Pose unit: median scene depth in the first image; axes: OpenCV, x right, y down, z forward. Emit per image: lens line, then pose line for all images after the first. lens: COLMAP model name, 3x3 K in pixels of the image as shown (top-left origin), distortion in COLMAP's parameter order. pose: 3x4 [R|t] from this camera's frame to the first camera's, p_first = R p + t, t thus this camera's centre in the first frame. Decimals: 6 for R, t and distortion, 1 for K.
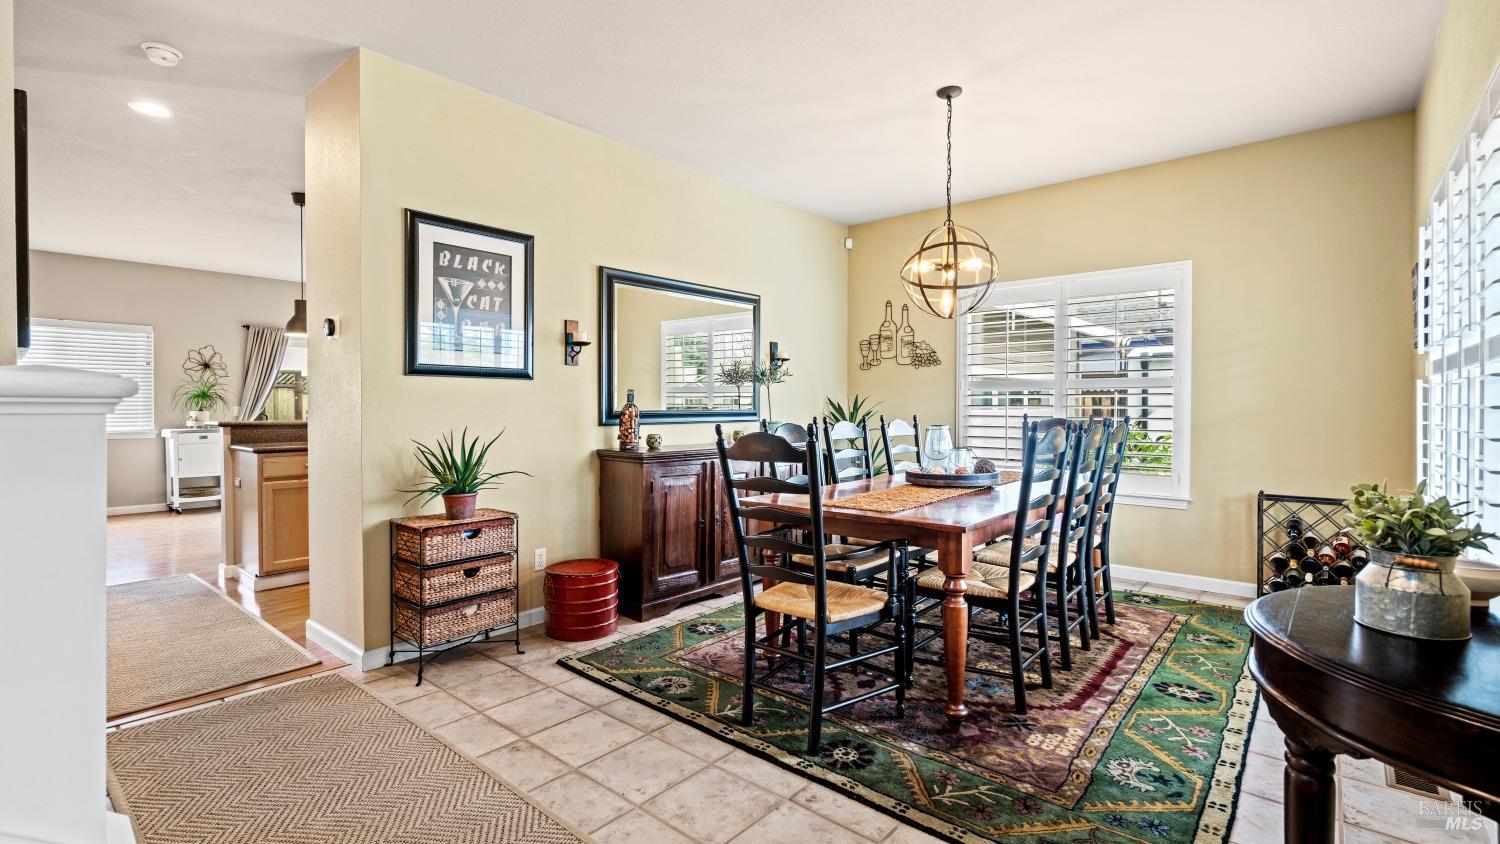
lens RADIAL K [[681.0, 0, 744.7], [0, 681.0, 417.0], [0, 0, 1]] dist [-0.015853, 0.006719]
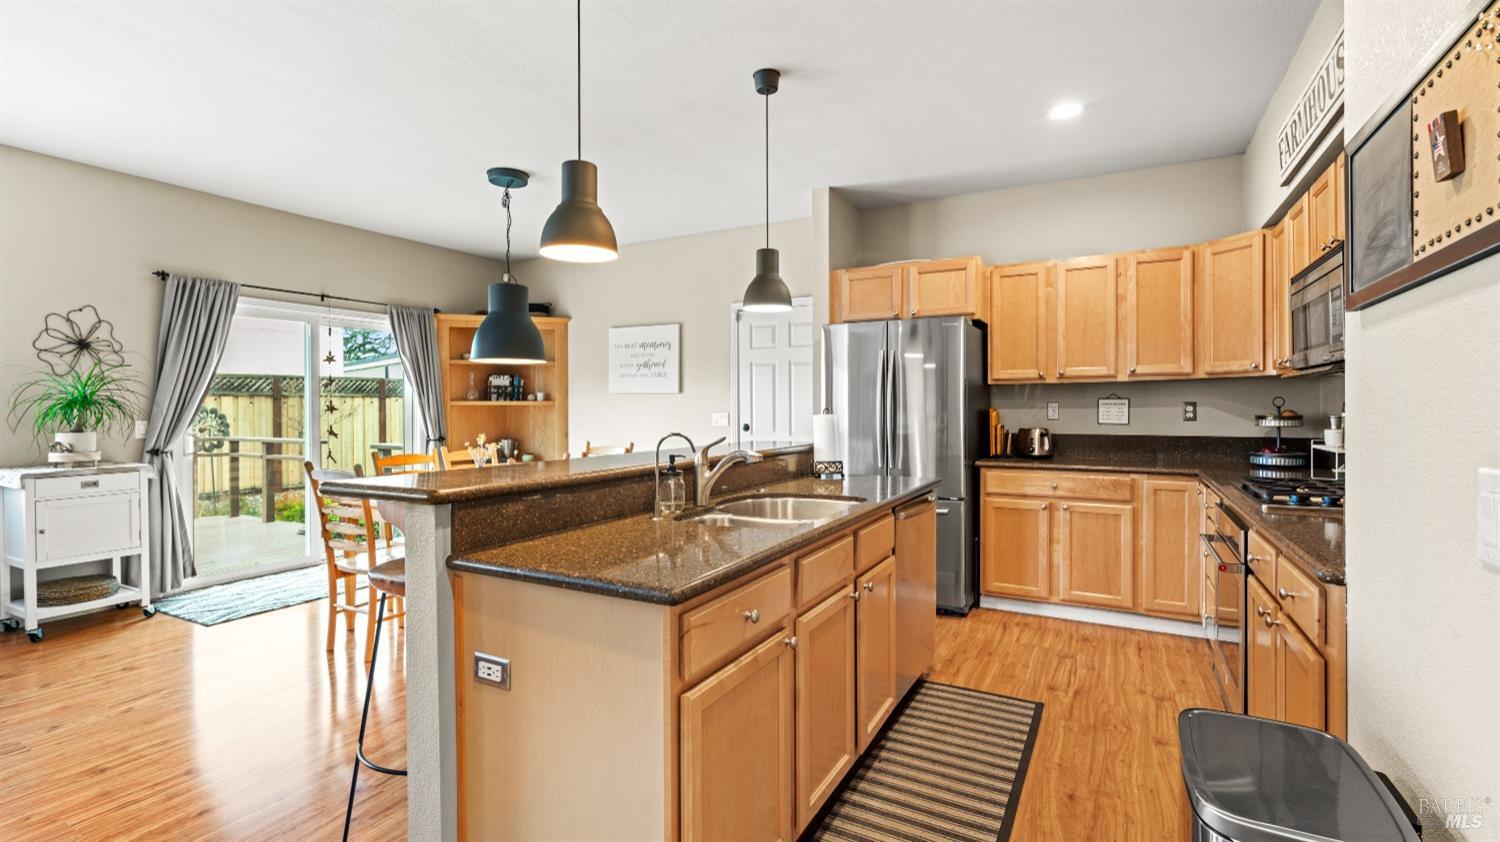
lens RADIAL K [[681.0, 0, 740.6], [0, 681.0, 416.5], [0, 0, 1]] dist [-0.015853, 0.006719]
pose [[0.976869, -0.006415, 0.213741, -0.415748], [0.006834, 0.999976, -0.001224, -0.016425], [-0.213728, 0.002656, 0.976890, 0.386070]]
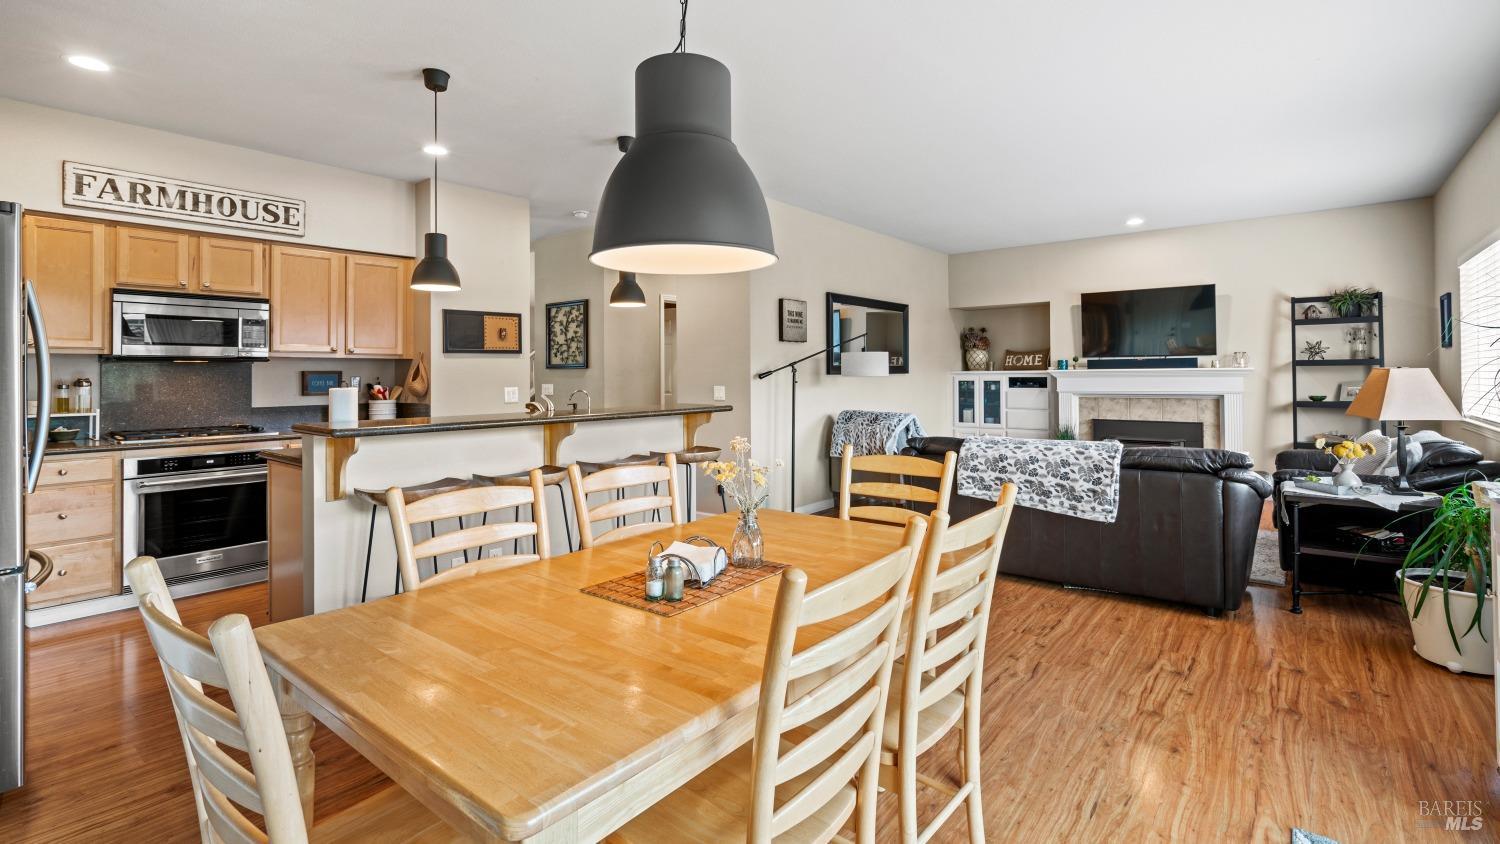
lens RADIAL K [[681.0, 0, 742.4], [0, 681.0, 373.4], [0, 0, 1]] dist [-0.015853, 0.006719]
pose [[-0.999354, 0.007582, -0.035118, -0.493920], [0.007138, 0.999894, 0.012728, -0.028981], [0.035211, 0.012469, -0.999302, 1.183786]]
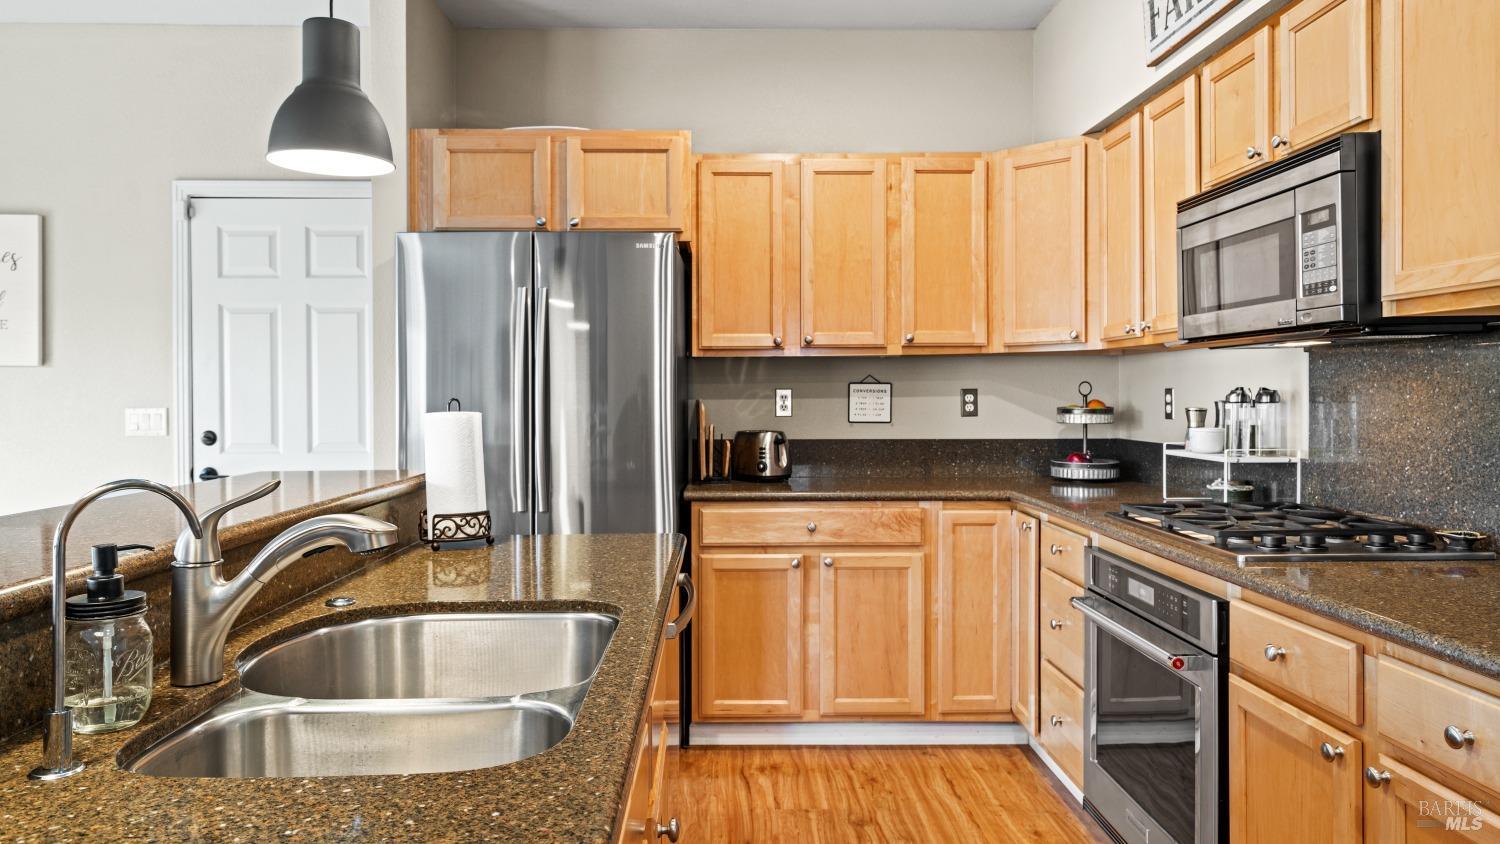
lens RADIAL K [[1034.7, 0, 751.0], [0, 1034.7, 406.2], [0, 0, 1]] dist [-0.000213, -0.003745]
pose [[0.733488, -0.009585, 0.679635, -0.413379], [0.013322, 0.999911, -0.000276, -0.018071], [-0.679572, 0.009257, 0.733550, 0.509328]]
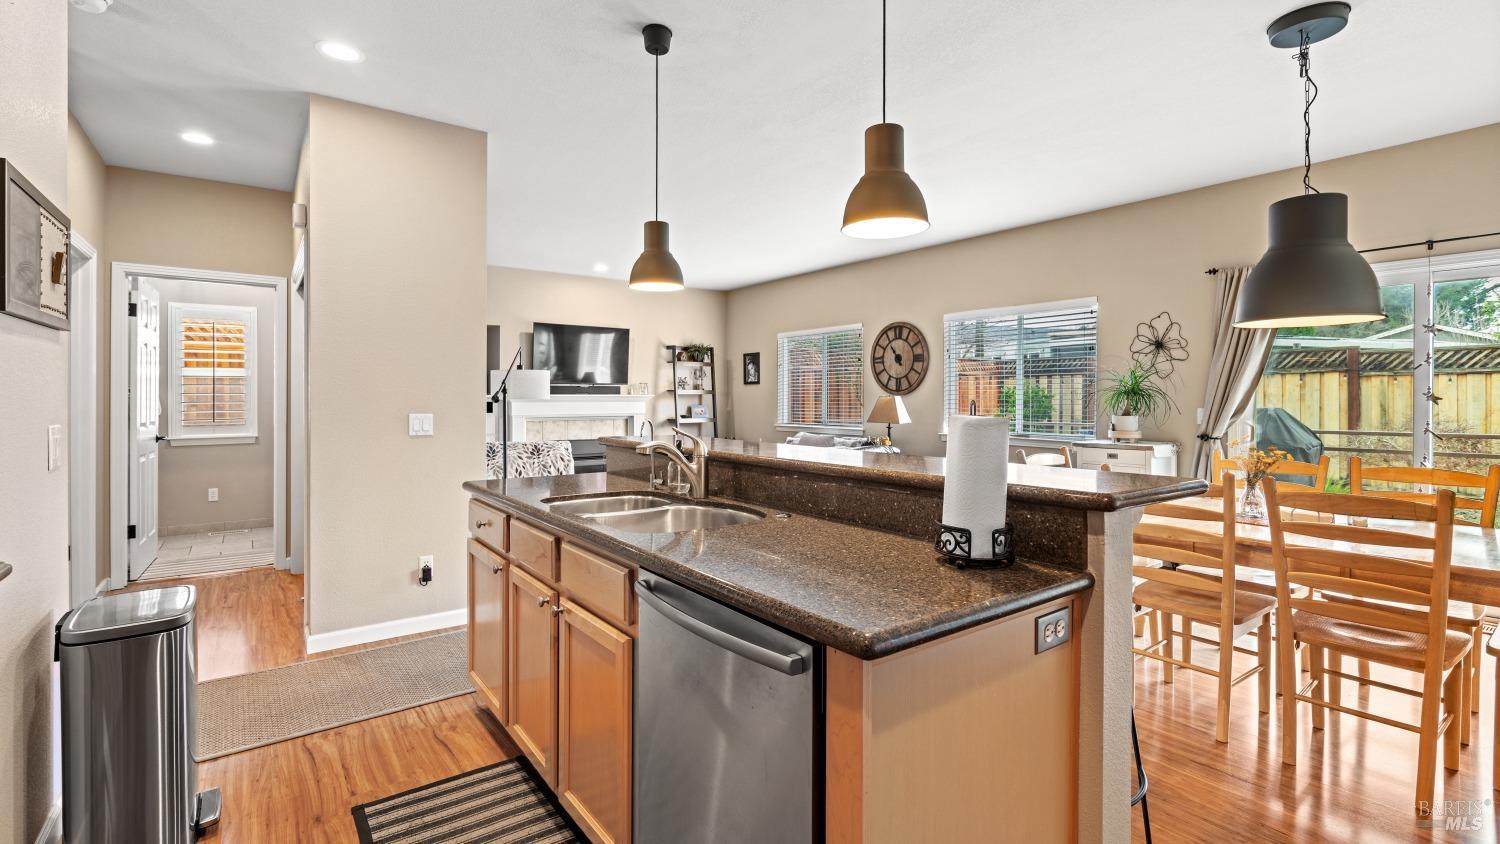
lens RADIAL K [[681.0, 0, 753.1], [0, 681.0, 399.6], [0, 0, 1]] dist [-0.015853, 0.006719]
pose [[-0.212420, 0.001857, -0.977177, -0.084839], [-0.015566, 0.999865, 0.005284, -0.021528], [0.977055, 0.016333, -0.212362, 0.768282]]
